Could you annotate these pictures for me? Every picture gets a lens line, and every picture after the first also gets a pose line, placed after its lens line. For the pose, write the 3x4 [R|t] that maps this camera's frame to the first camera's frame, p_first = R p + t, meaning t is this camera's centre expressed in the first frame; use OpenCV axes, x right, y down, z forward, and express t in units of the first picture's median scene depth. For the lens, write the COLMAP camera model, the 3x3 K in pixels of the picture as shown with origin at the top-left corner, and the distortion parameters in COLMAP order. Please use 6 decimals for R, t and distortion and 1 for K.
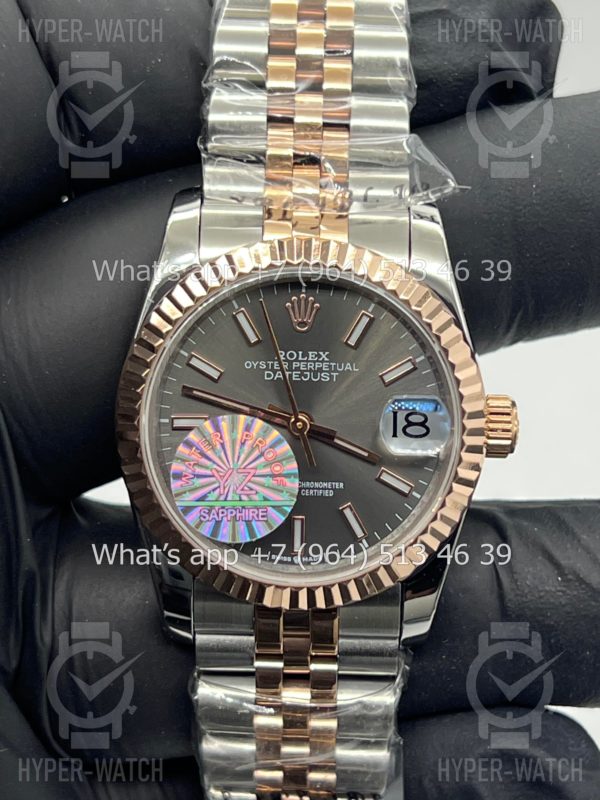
lens RADIAL K [[1875.6, 0, 300.0], [0, 1875.6, 400.0], [0, 0, 1]] dist [0.253558, 0.865165]
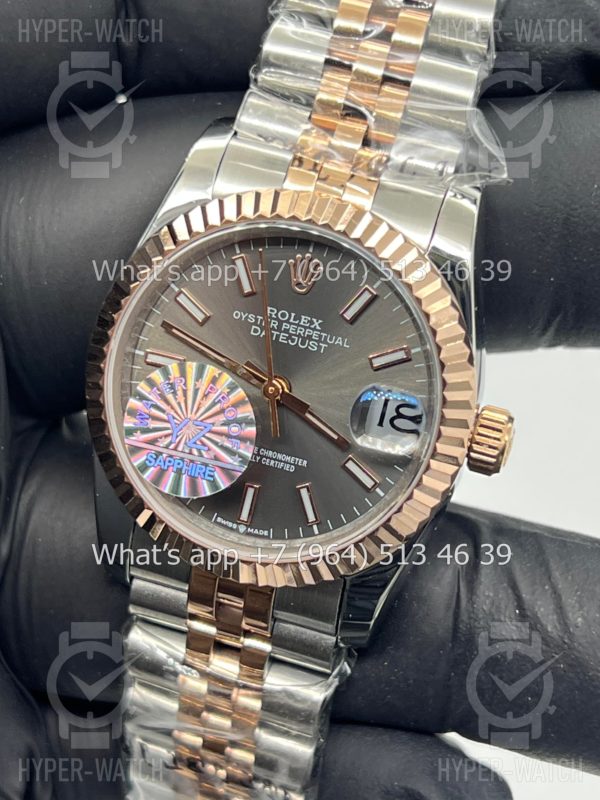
lens RADIAL K [[1875.6, 0, 300.0], [0, 1875.6, 400.0], [0, 0, 1]] dist [0.253558, 0.865165]
pose [[0.958063, 0.230440, -0.170331, 0.171706], [-0.222868, 0.972838, 0.062582, -0.042973], [0.180125, -0.021996, 0.983398, 0.082426]]
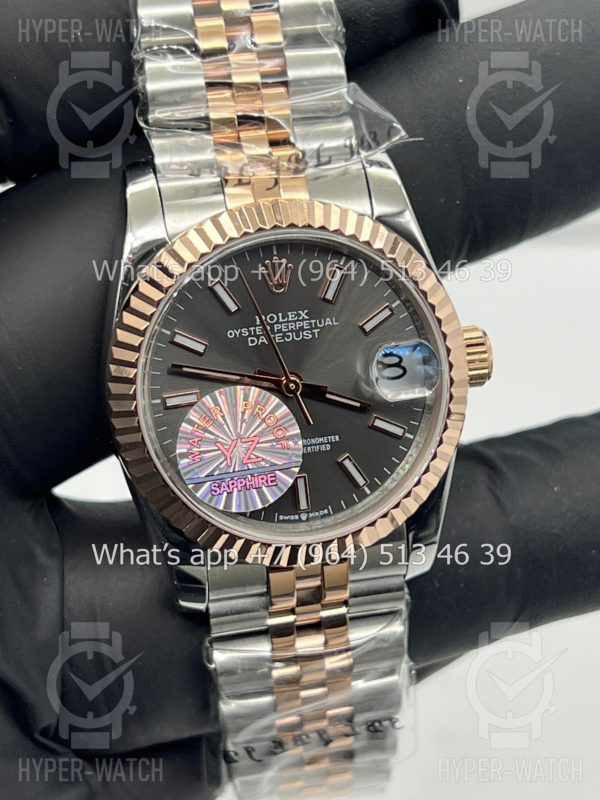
lens RADIAL K [[1875.6, 0, 300.0], [0, 1875.6, 400.0], [0, 0, 1]] dist [0.253558, 0.865165]
pose [[0.974492, -0.150534, 0.166446, -0.163557], [0.138795, 0.987076, 0.080111, -0.059021], [-0.176355, -0.054966, 0.982791, 0.005887]]
